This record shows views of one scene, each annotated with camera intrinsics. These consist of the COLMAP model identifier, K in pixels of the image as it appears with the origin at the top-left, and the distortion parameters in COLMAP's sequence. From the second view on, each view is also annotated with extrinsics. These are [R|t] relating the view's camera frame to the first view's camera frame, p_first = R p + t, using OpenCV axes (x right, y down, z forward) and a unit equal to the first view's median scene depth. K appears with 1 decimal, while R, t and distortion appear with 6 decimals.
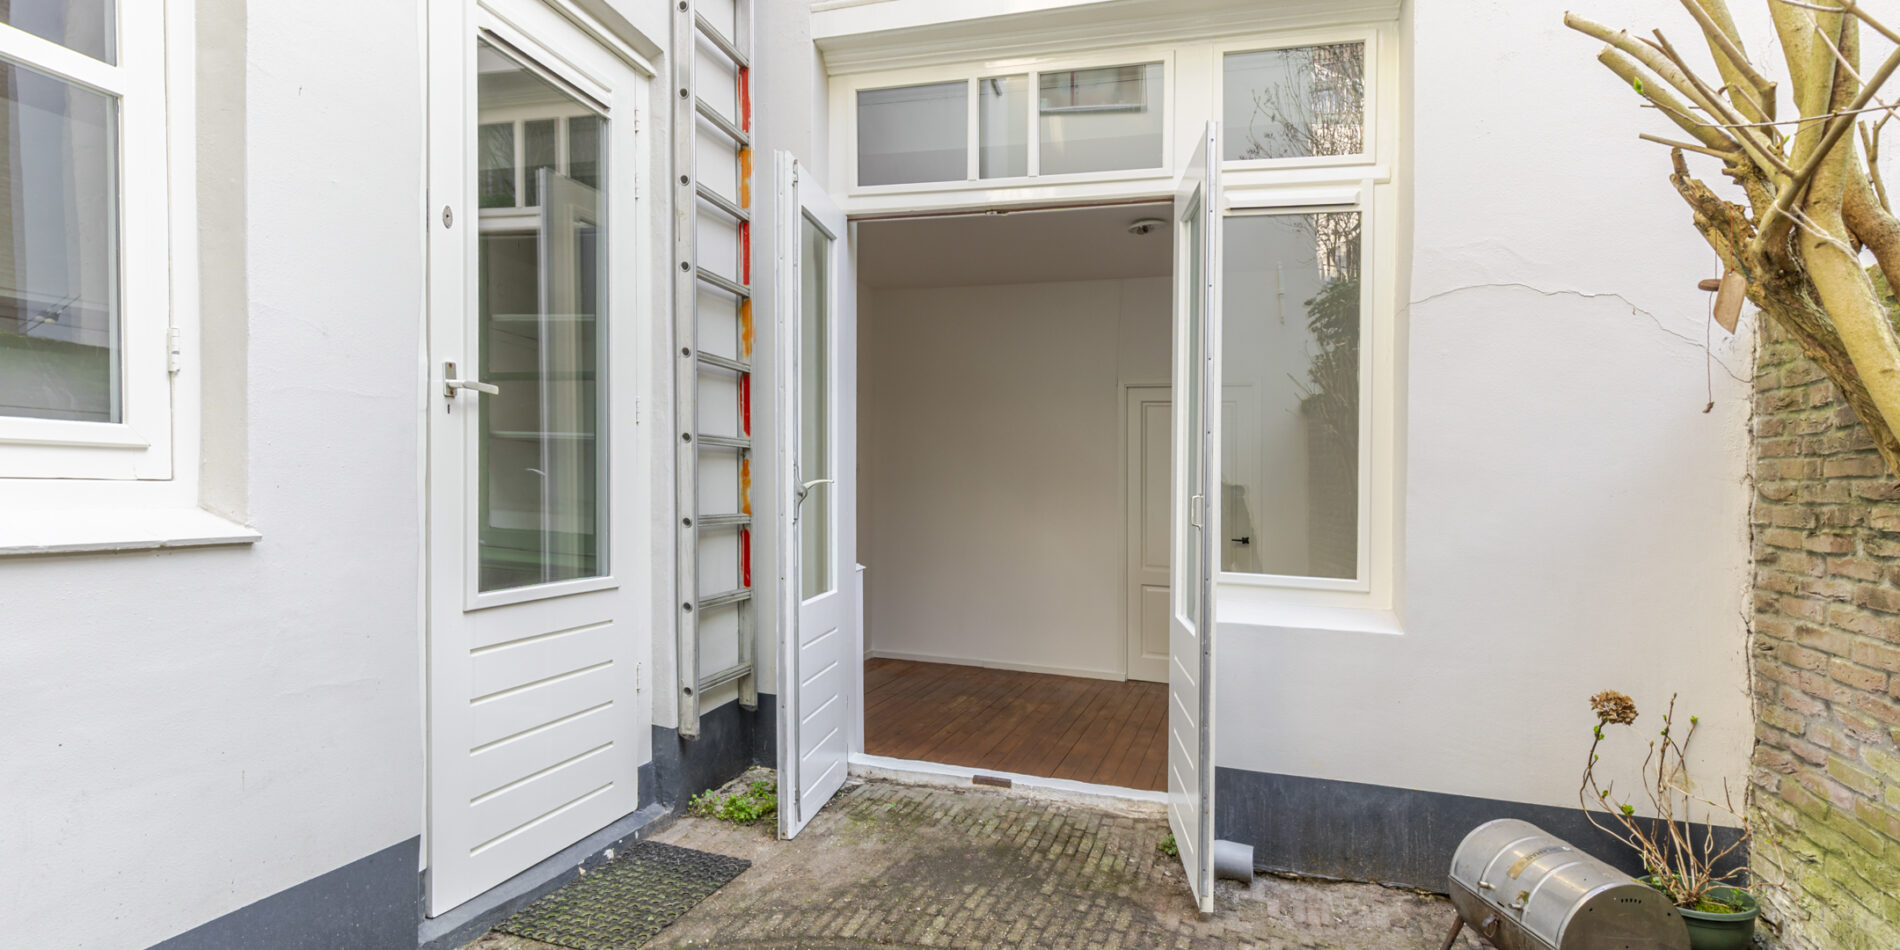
lens RADIAL K [[860.5, 0, 961.8], [0, 860.5, 591.5], [0, 0, 1]] dist [0.000632, -0.000106]
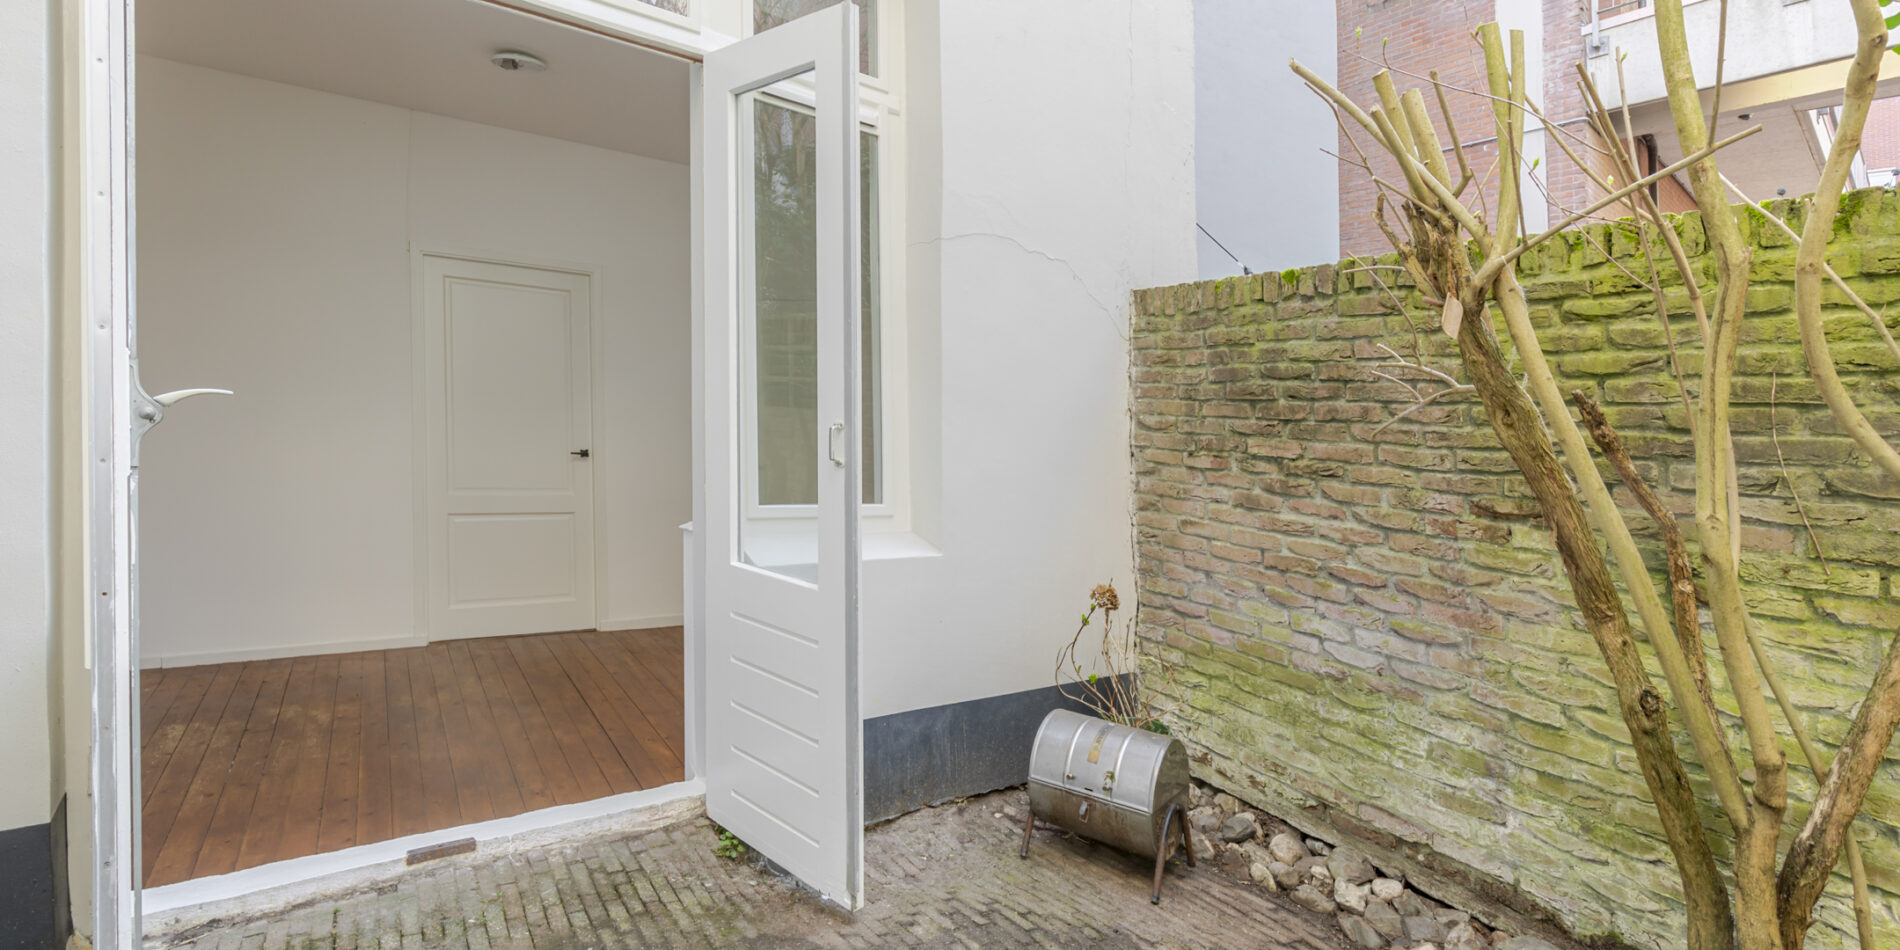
lens RADIAL K [[898.6, 0, 954.5], [0, 898.6, 448.4], [0, 0, 1]] dist [0.005609, -0.000845]
pose [[0.599046, -0.025170, 0.800319, -0.401895], [0.057776, 0.998259, -0.011851, -0.077283], [-0.798628, 0.053339, 0.599457, 0.400838]]
